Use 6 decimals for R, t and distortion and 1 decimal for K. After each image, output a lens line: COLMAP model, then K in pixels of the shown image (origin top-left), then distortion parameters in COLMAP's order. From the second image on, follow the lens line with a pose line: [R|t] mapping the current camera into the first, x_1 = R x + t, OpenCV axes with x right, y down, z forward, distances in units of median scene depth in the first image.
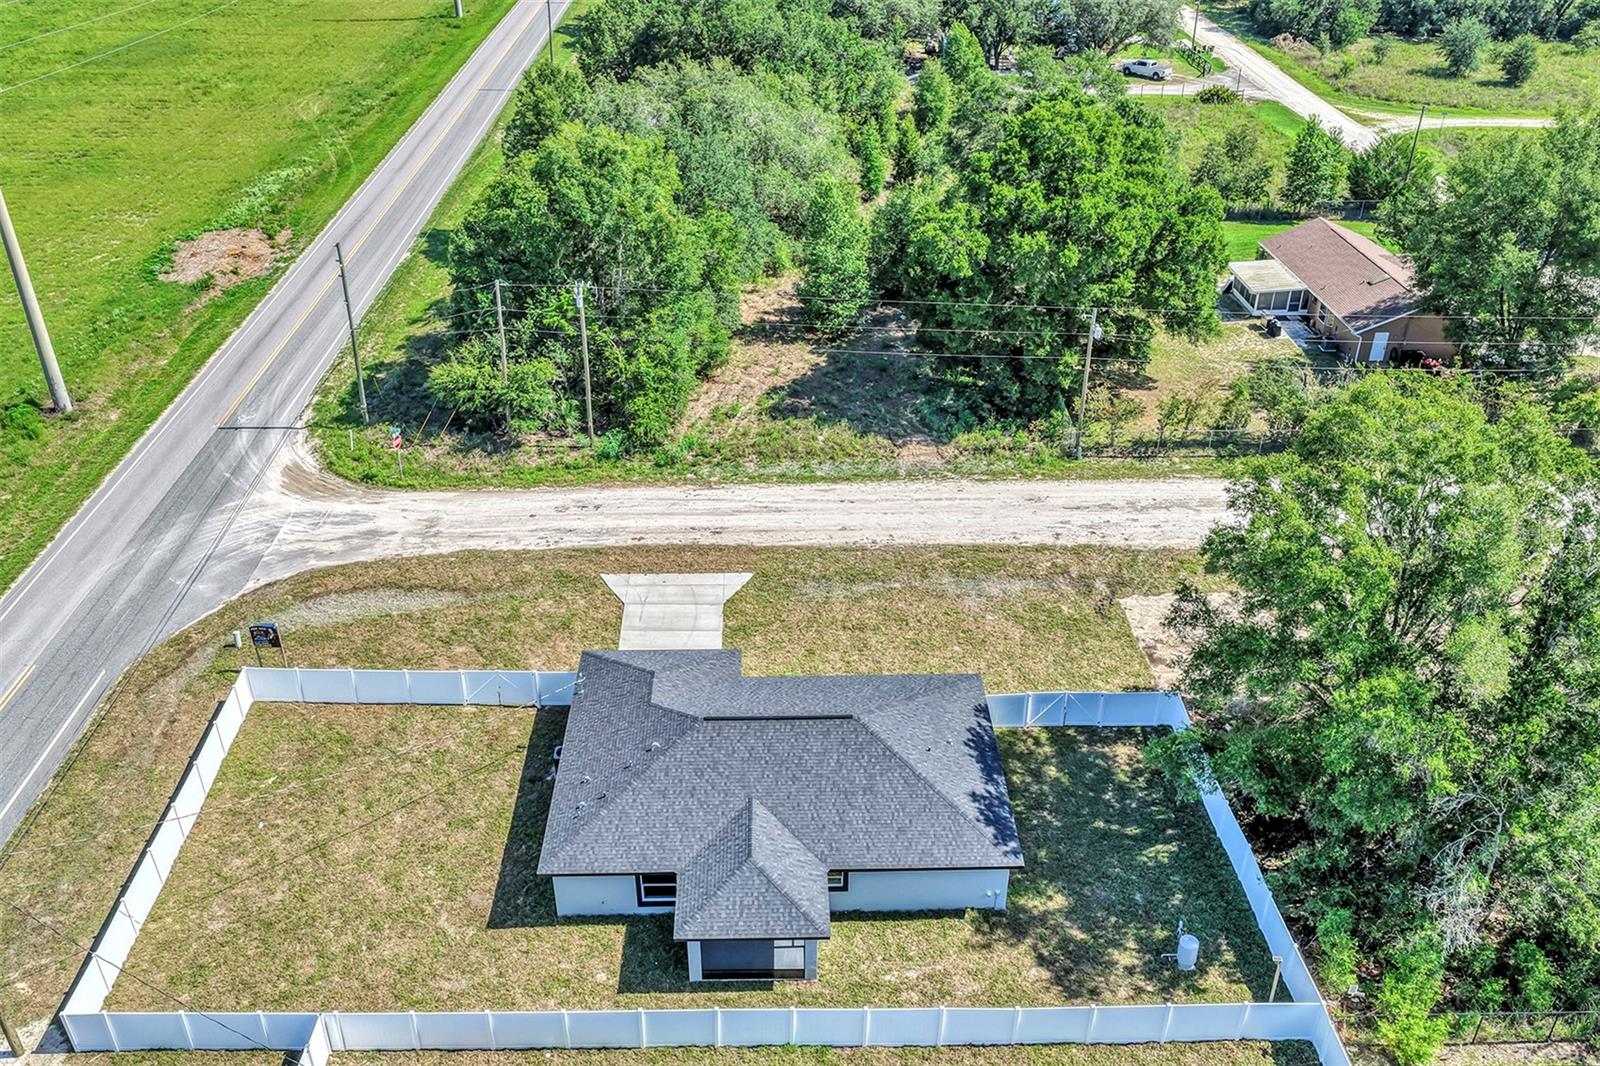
lens RADIAL K [[1326.2, 0, 801.3], [0, 1326.2, 531.6], [0, 0, 1]] dist [-0.012169, 0.031628]
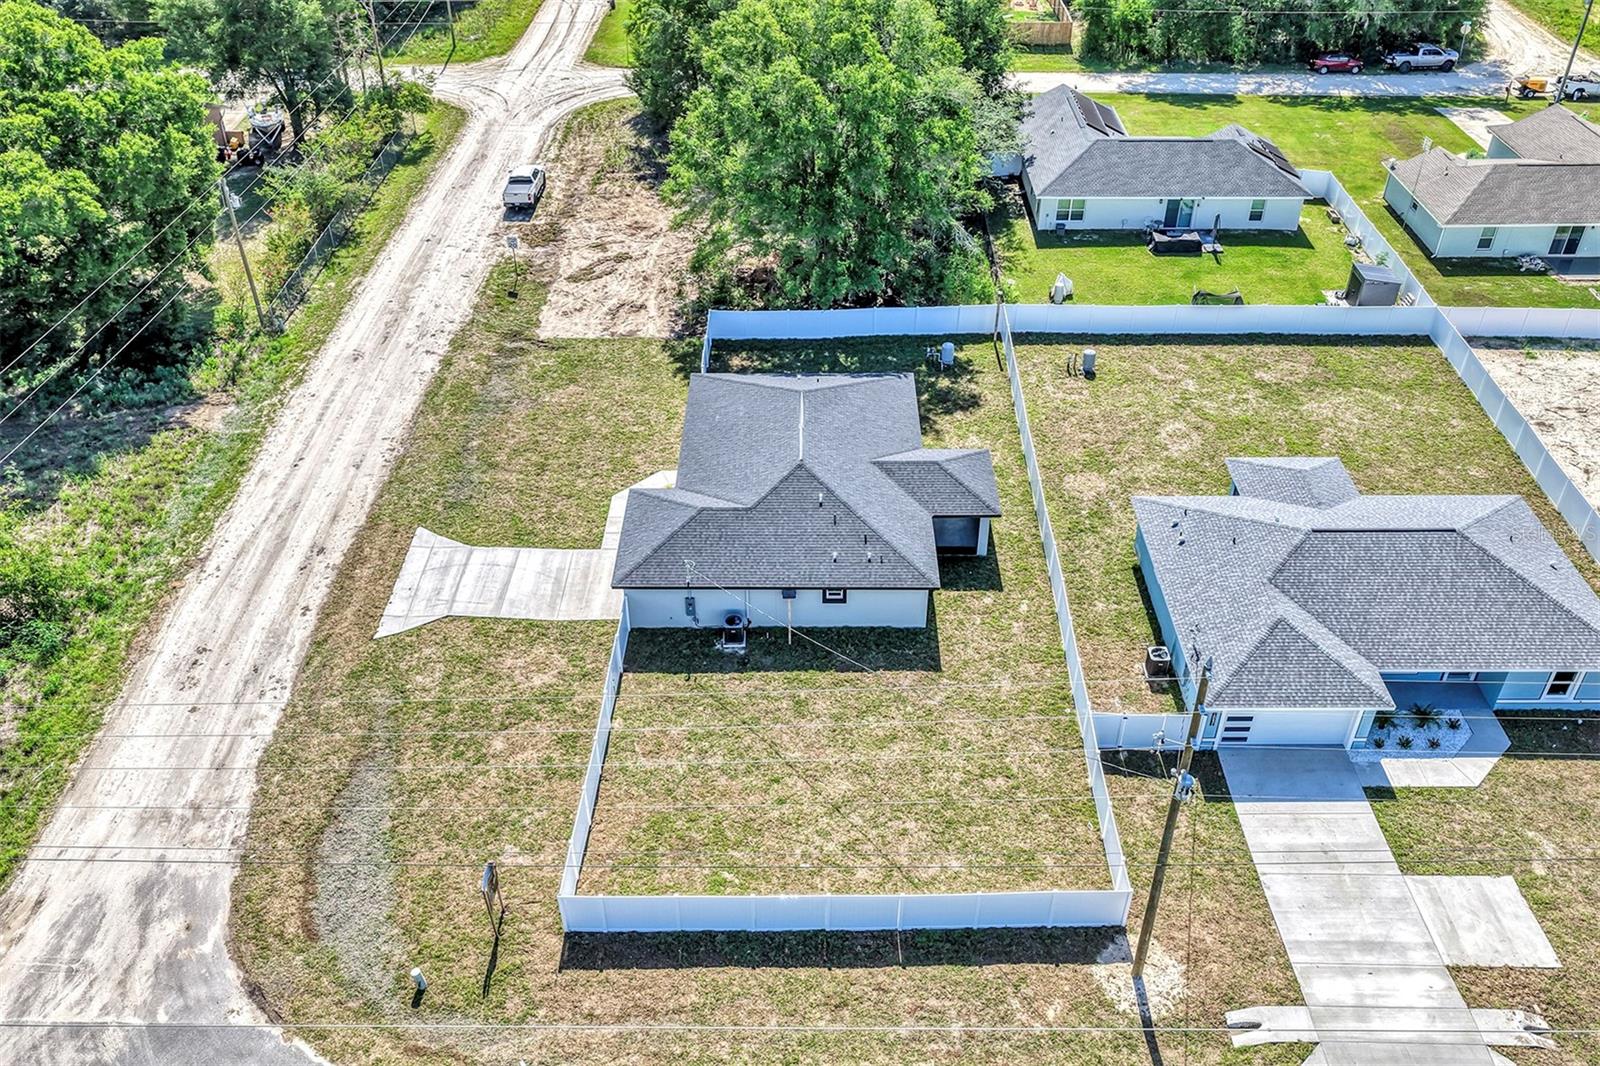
lens RADIAL K [[1326.2, 0, 801.3], [0, 1326.2, 531.6], [0, 0, 1]] dist [-0.012169, 0.031628]
pose [[0.028031, -0.597822, 0.801138, -0.650154], [0.515354, 0.695373, 0.500867, -0.244611], [-0.856519, 0.398830, 0.327582, 0.421780]]
